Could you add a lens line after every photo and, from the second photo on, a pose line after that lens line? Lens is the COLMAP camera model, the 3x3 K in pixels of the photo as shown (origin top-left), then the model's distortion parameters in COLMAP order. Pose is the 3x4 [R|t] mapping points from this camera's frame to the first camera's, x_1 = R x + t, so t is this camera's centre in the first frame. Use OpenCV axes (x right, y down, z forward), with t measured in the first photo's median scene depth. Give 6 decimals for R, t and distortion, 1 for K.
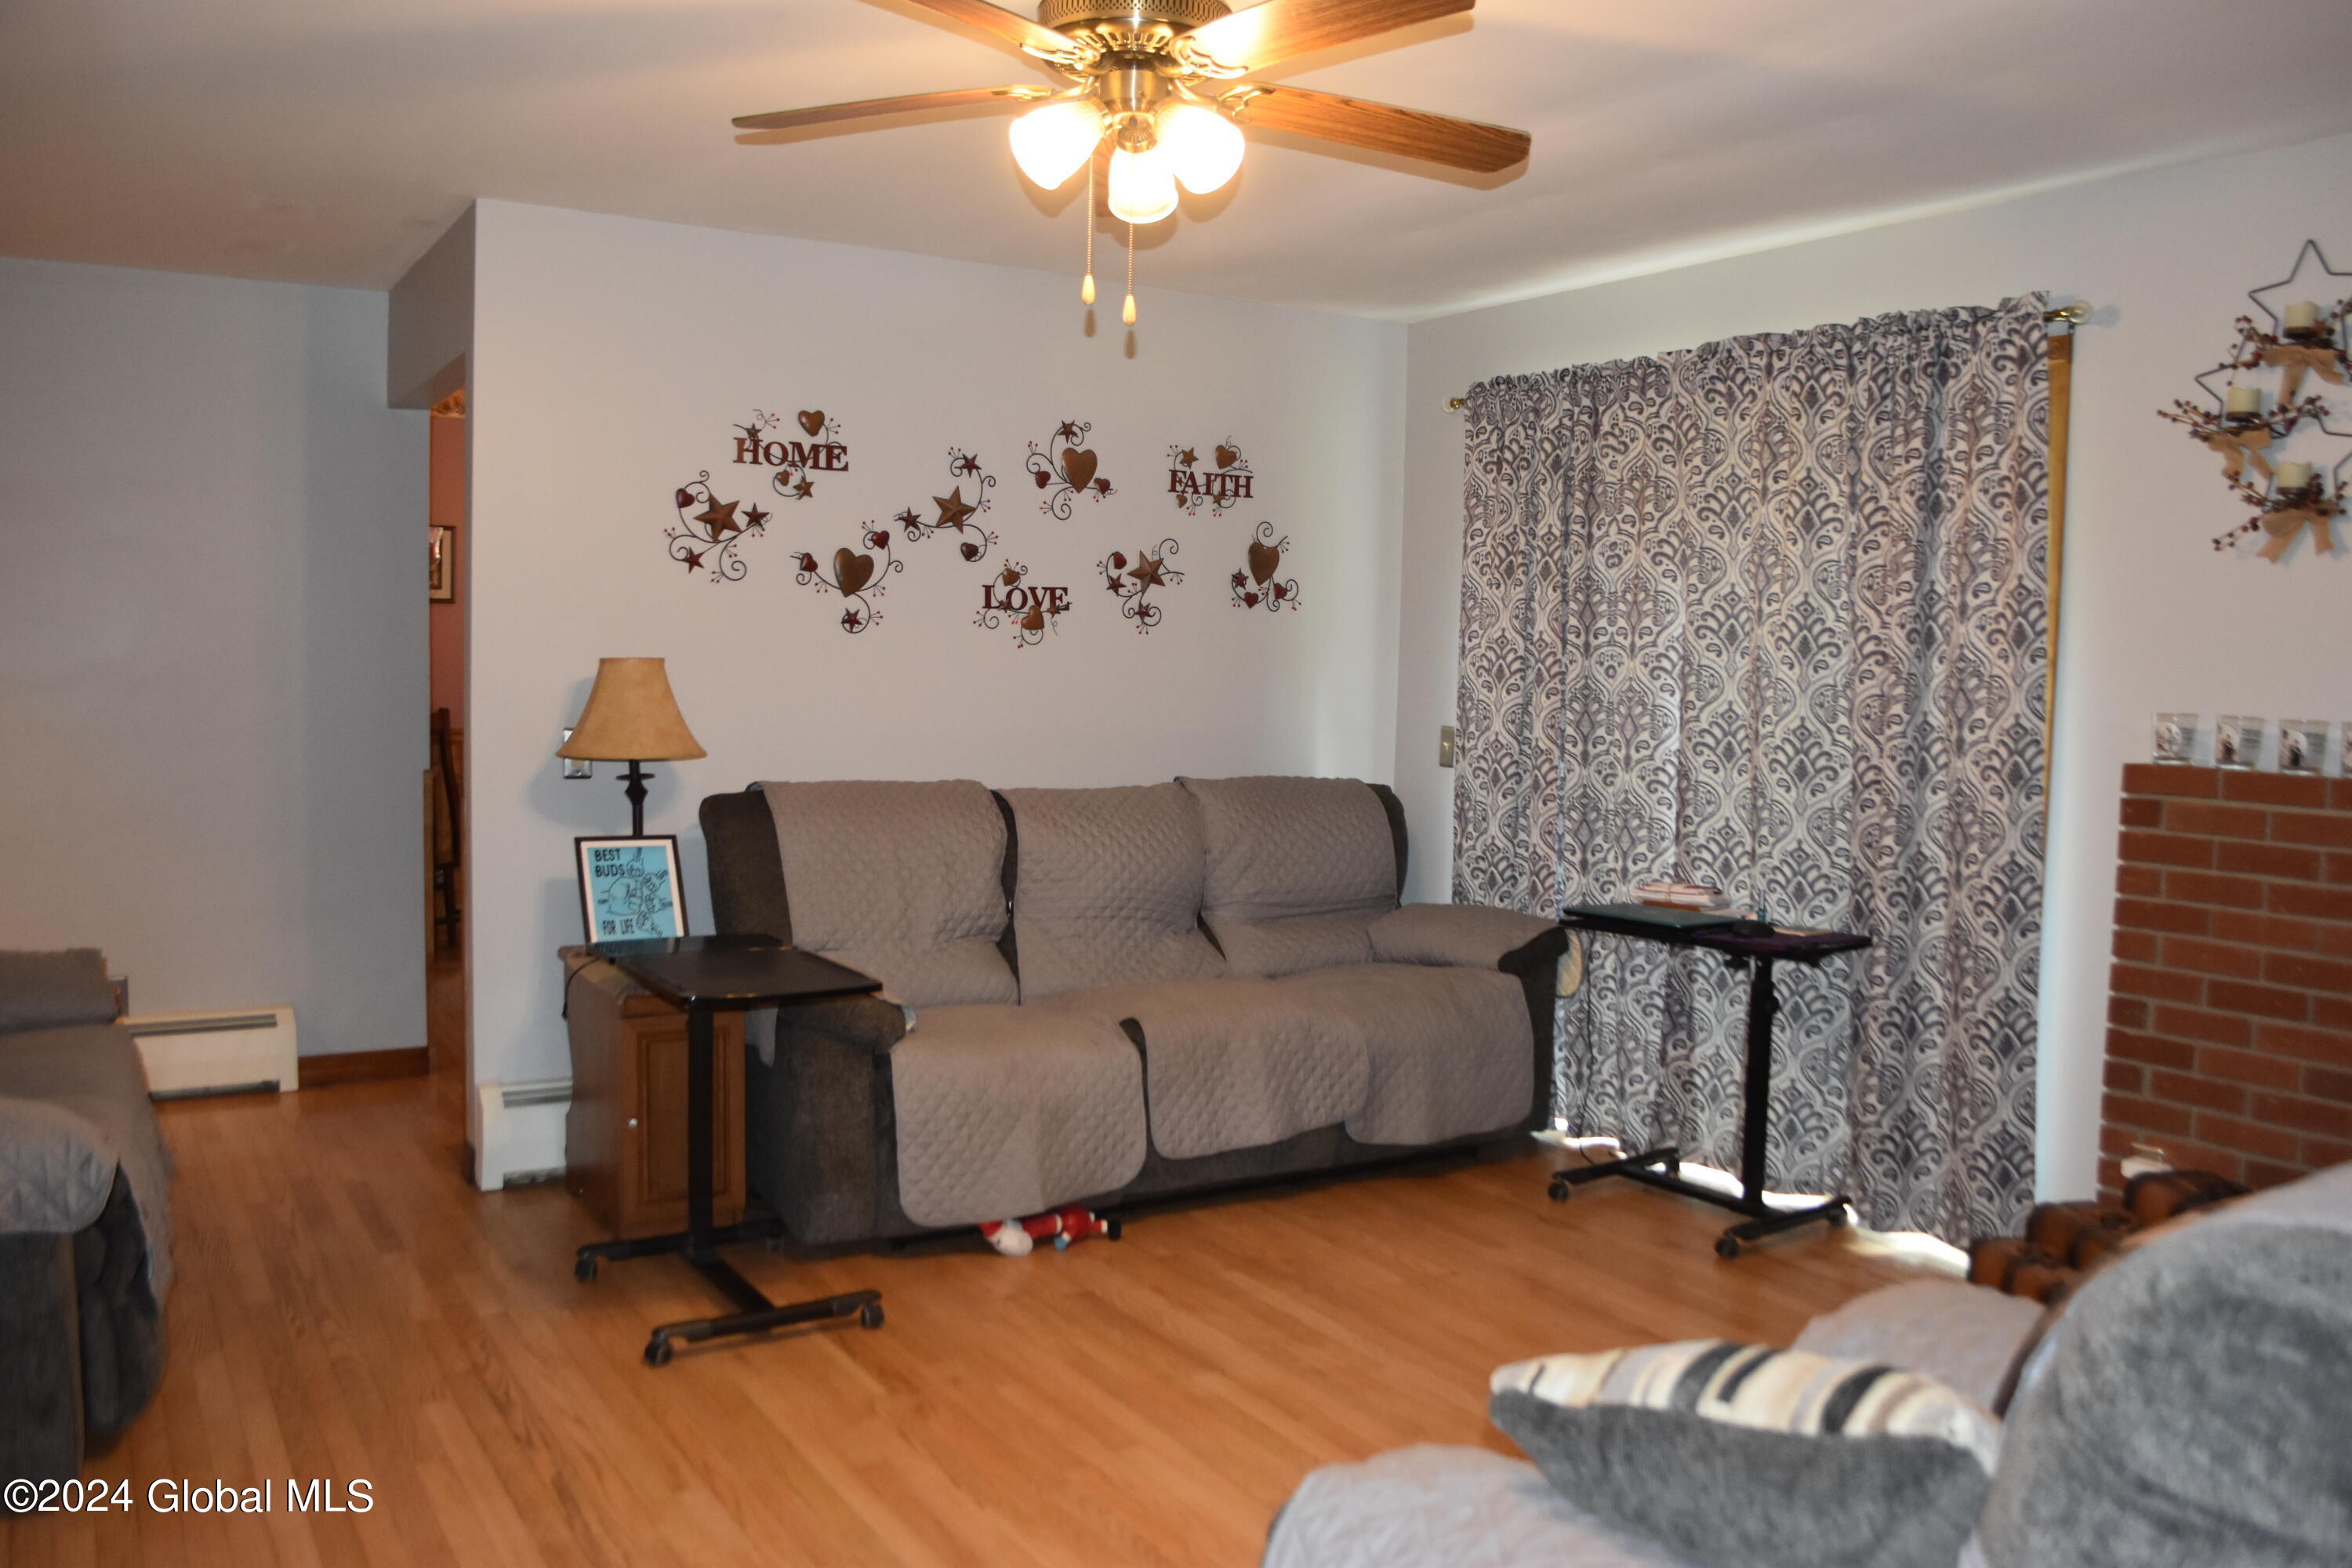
lens RADIAL K [[1857.5, 0, 1179.8], [0, 1857.5, 787.5], [0, 0, 1]] dist [-0.085123, 0.013242]
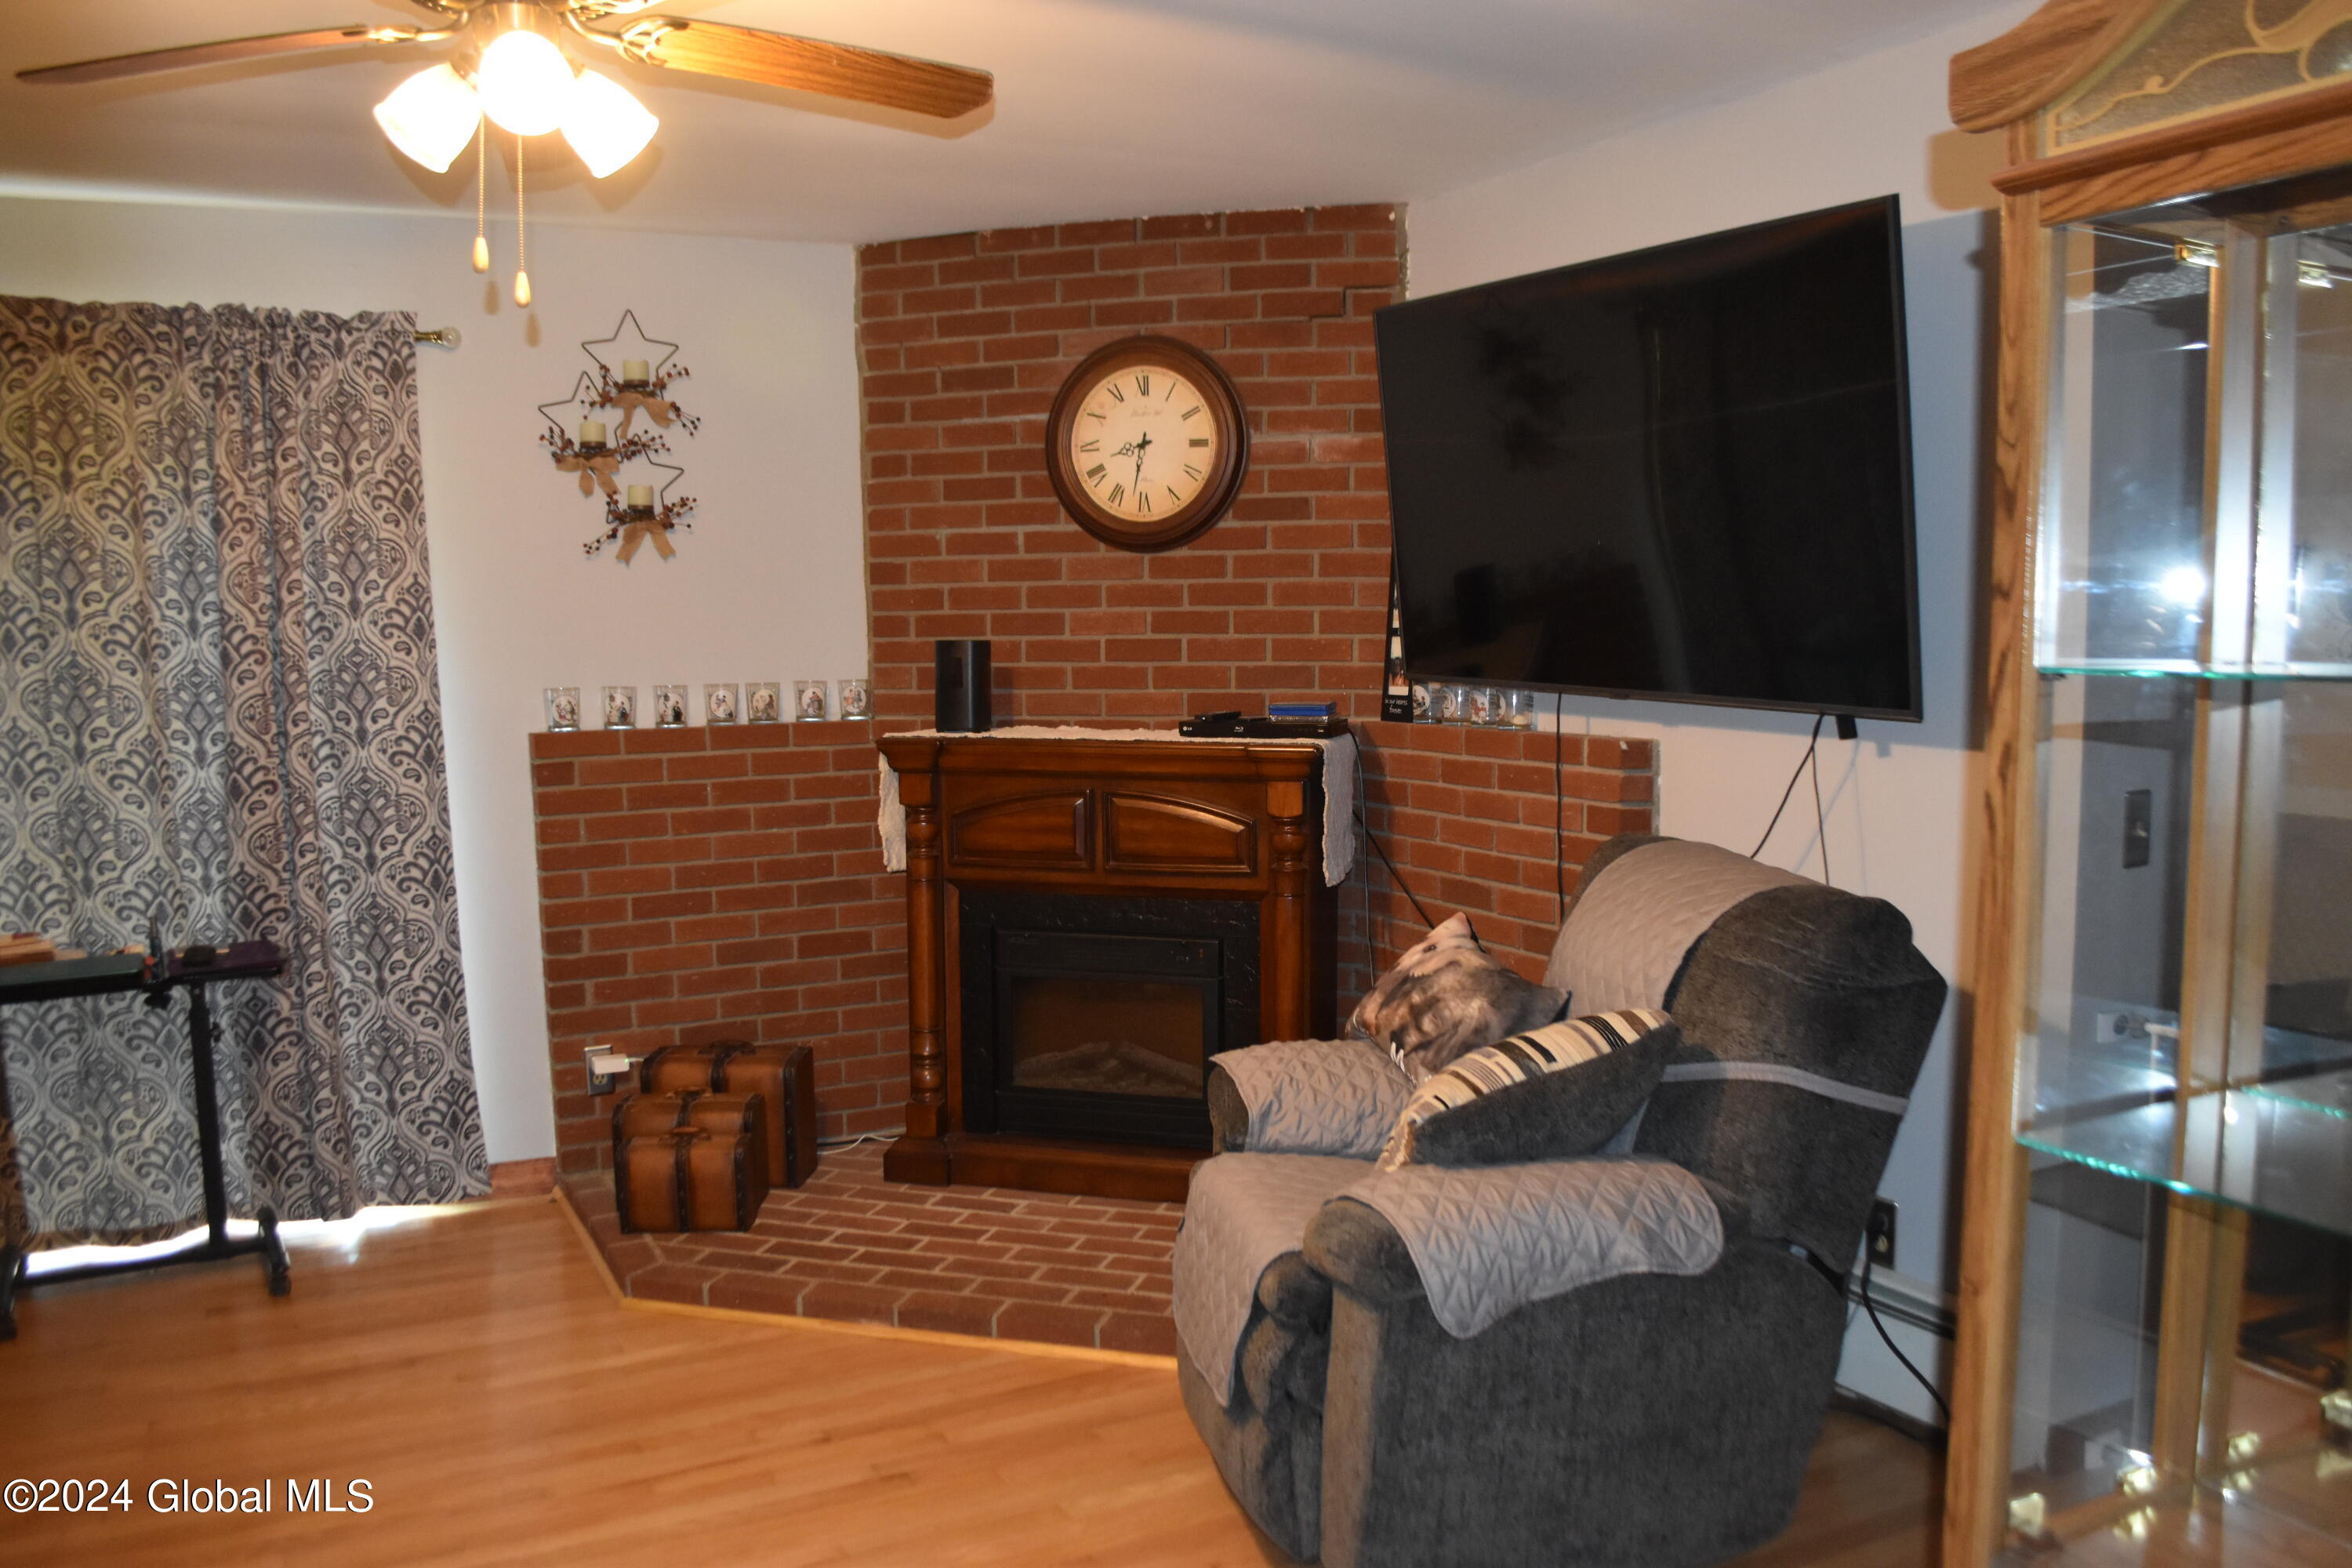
lens RADIAL K [[1857.5, 0, 1194.1], [0, 1857.5, 783.5], [0, 0, 1]] dist [-0.085123, 0.013242]
pose [[0.070645, -0.116813, 0.990638, -0.585693], [0.089082, 0.989890, 0.110372, -0.069703], [-0.993516, 0.080451, 0.080337, 0.450385]]
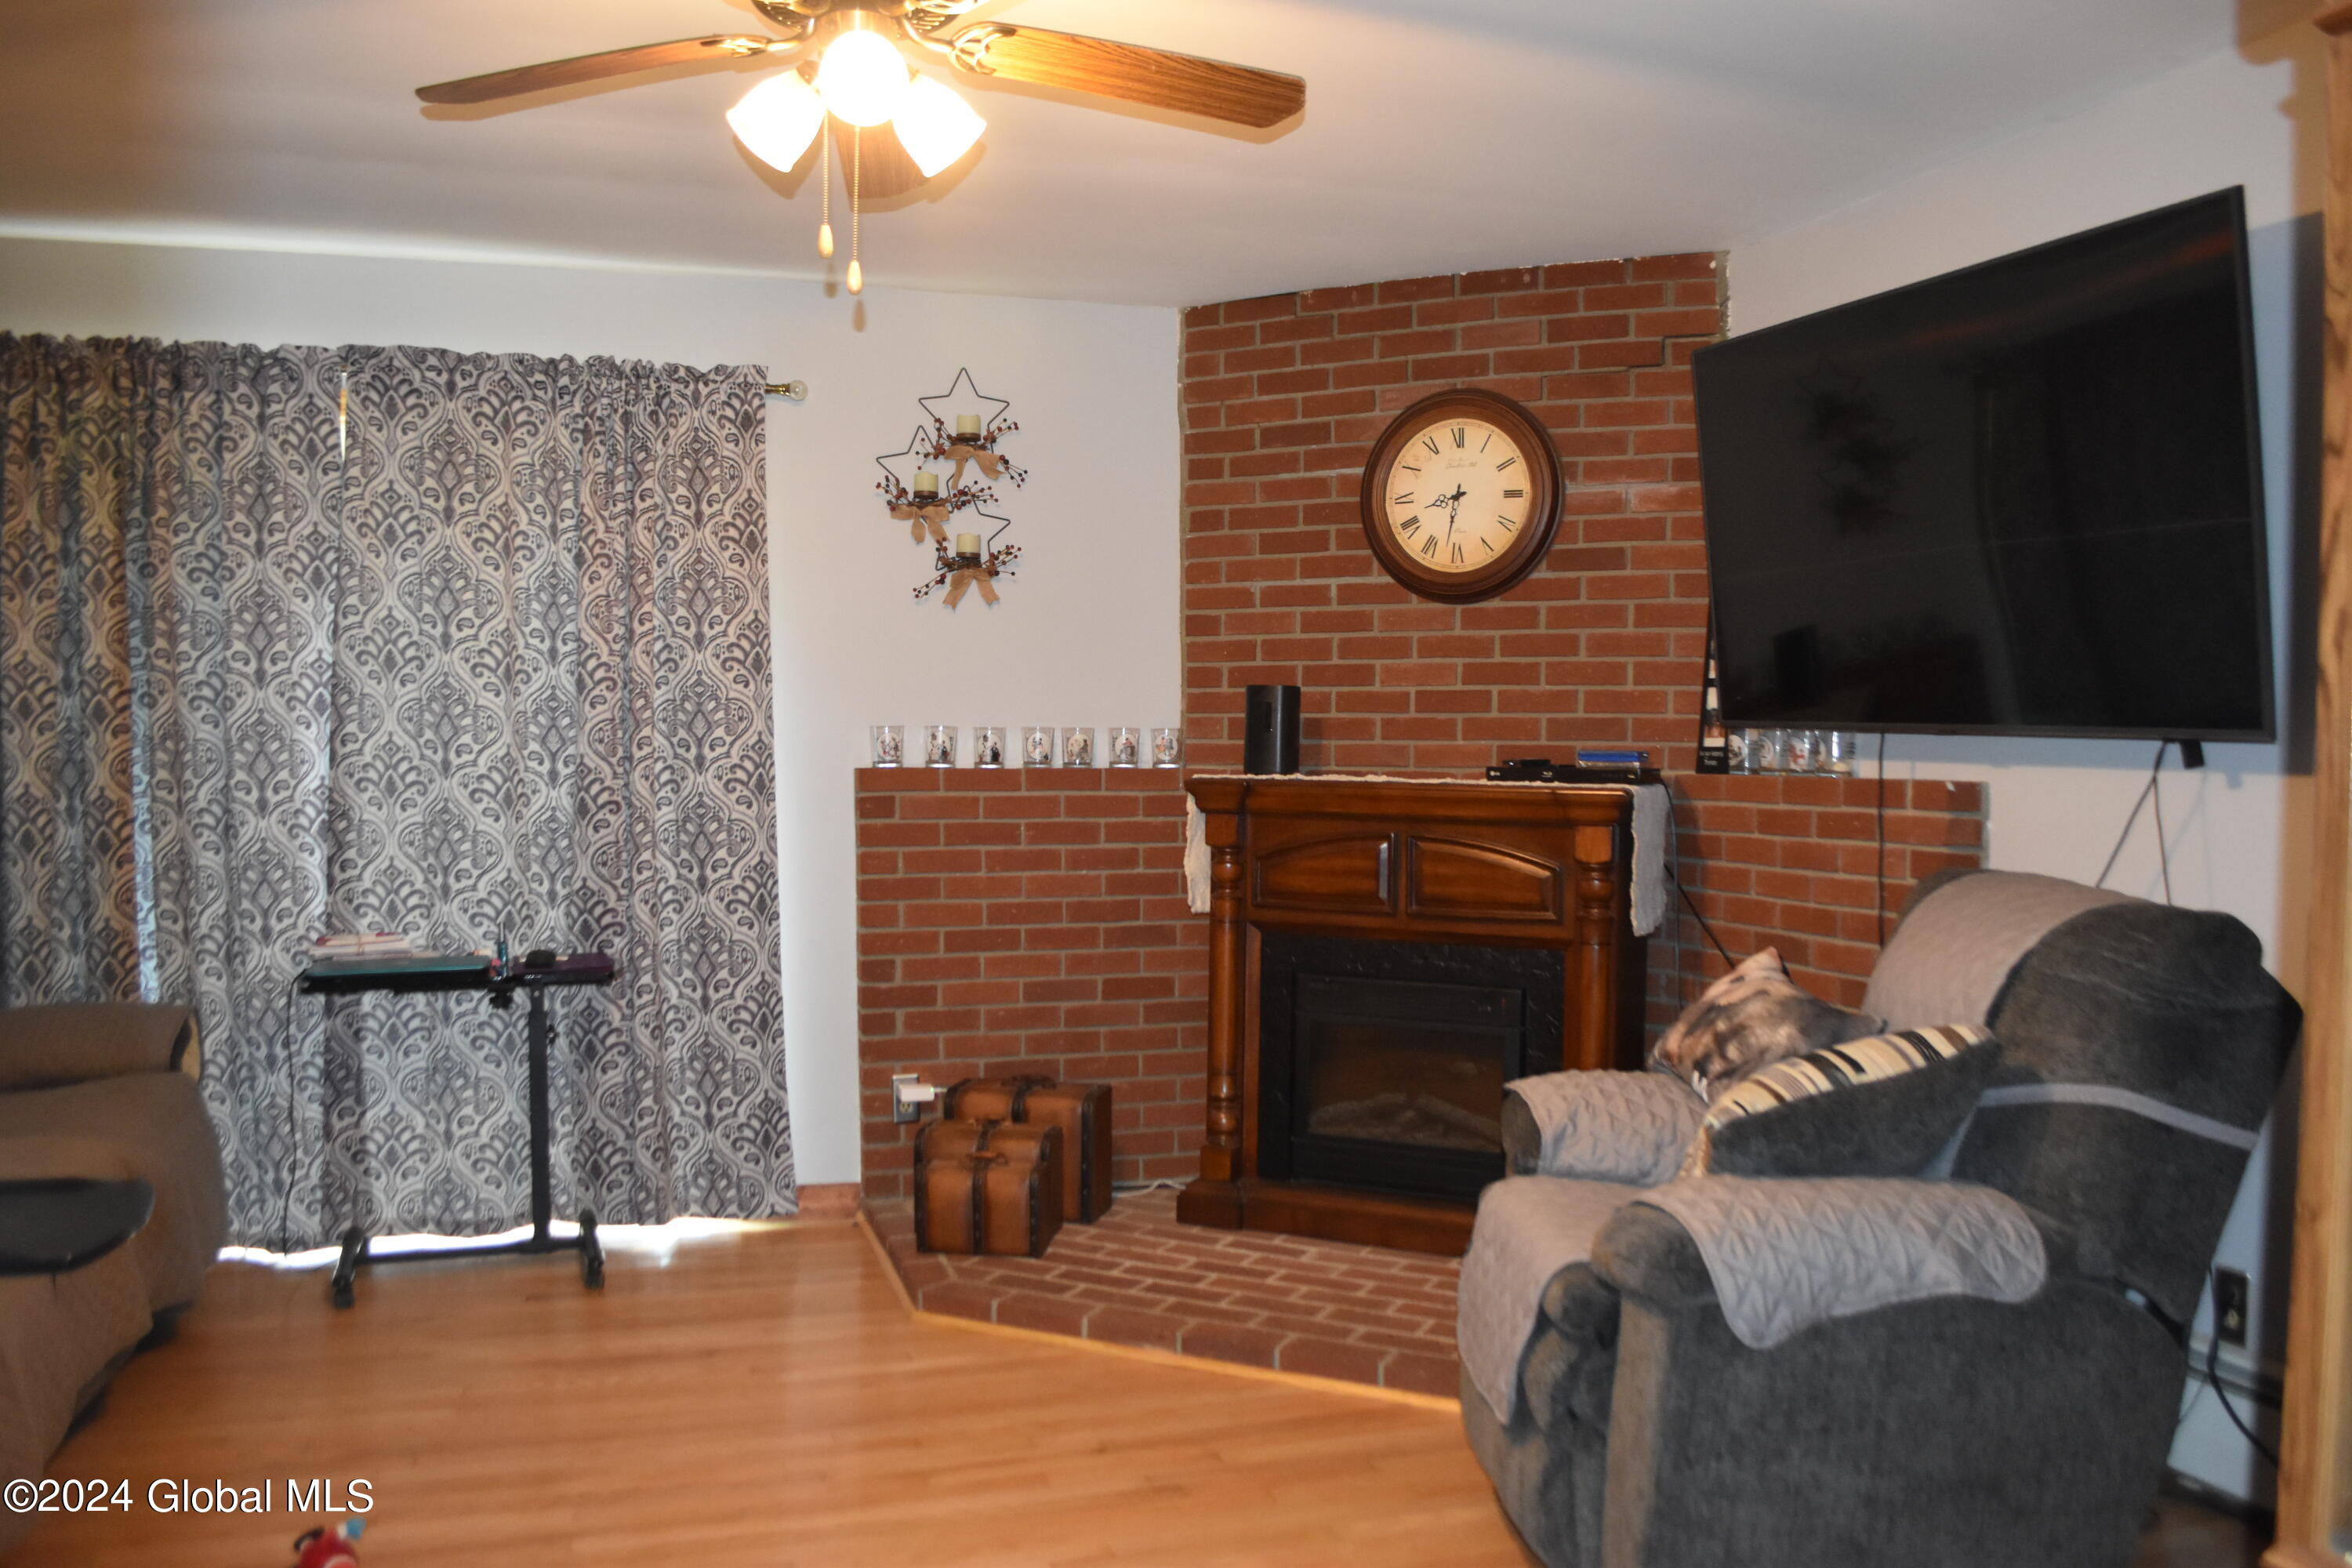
lens RADIAL K [[1857.5, 0, 1194.8], [0, 1857.5, 777.9], [0, 0, 1]] dist [-0.085123, 0.013242]
pose [[0.242532, -0.043336, 0.969175, -0.588123], [0.072893, 0.996992, 0.026339, -0.021431], [-0.967401, 0.064258, 0.244961, 0.444527]]
